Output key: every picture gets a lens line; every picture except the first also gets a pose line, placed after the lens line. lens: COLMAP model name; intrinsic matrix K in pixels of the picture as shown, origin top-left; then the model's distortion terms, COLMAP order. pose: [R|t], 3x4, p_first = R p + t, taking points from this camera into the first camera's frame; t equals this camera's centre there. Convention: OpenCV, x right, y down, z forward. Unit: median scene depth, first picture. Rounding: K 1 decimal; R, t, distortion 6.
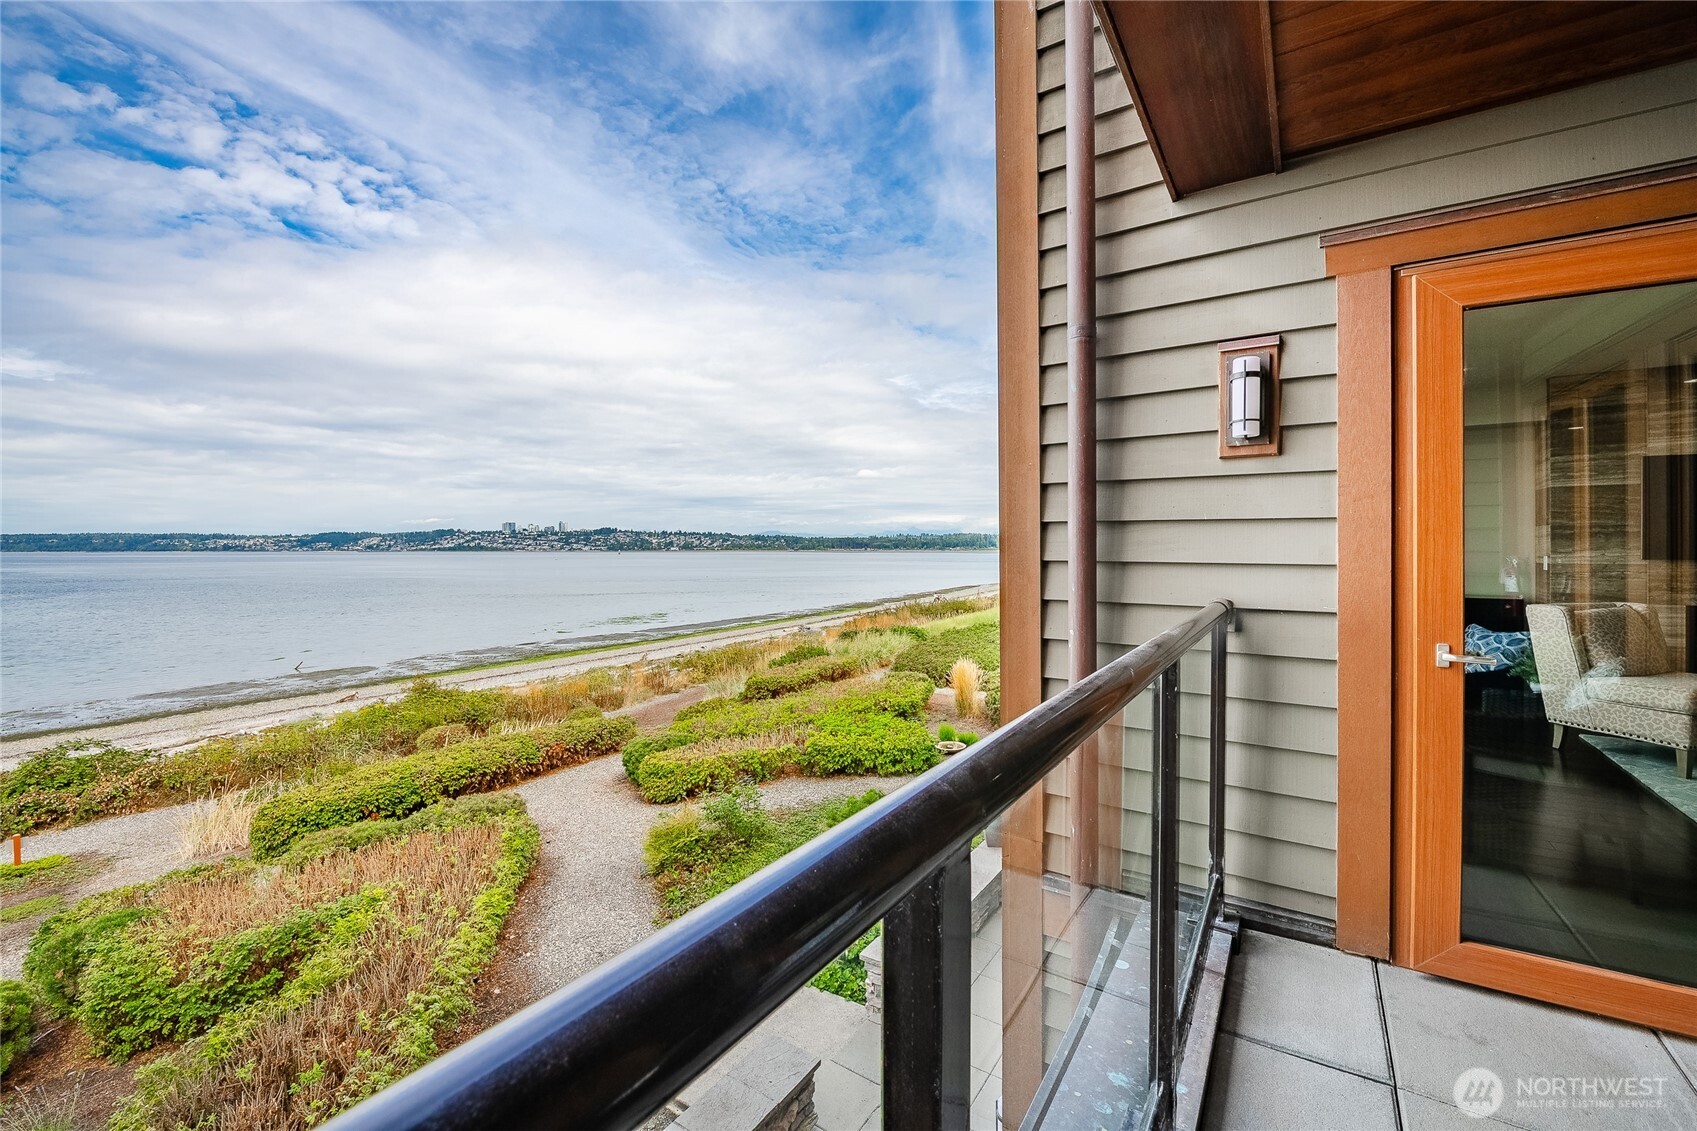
lens RADIAL K [[706.7, 0, 857.8], [0, 706.7, 551.0], [0, 0, 1]] dist [-0.007161, -0.000775]
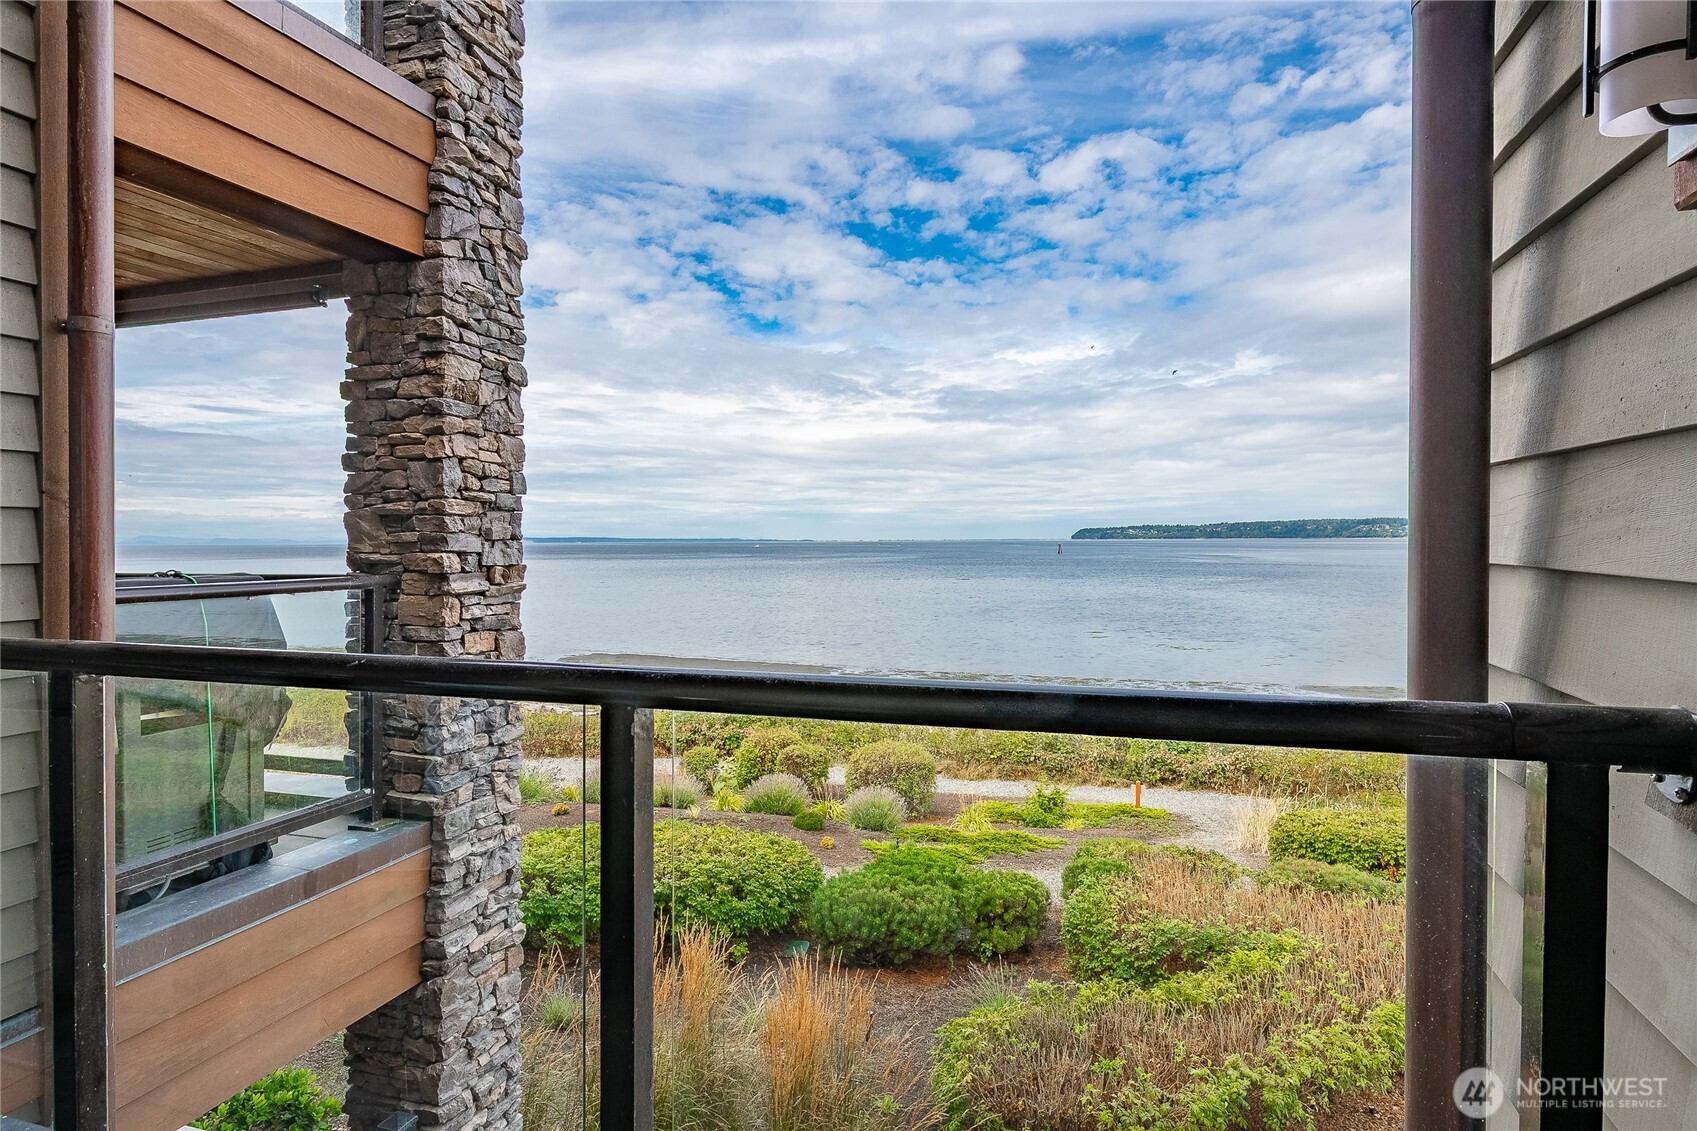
lens RADIAL K [[942.0, 0, 852.8], [0, 942.0, 563.3], [0, 0, 1]] dist [0.003531, -0.001693]
pose [[0.245373, 0.023516, -0.969143, 0.095553], [0.003647, 0.999676, 0.025180, 0.000471], [0.969422, -0.009714, 0.245208, 0.076214]]
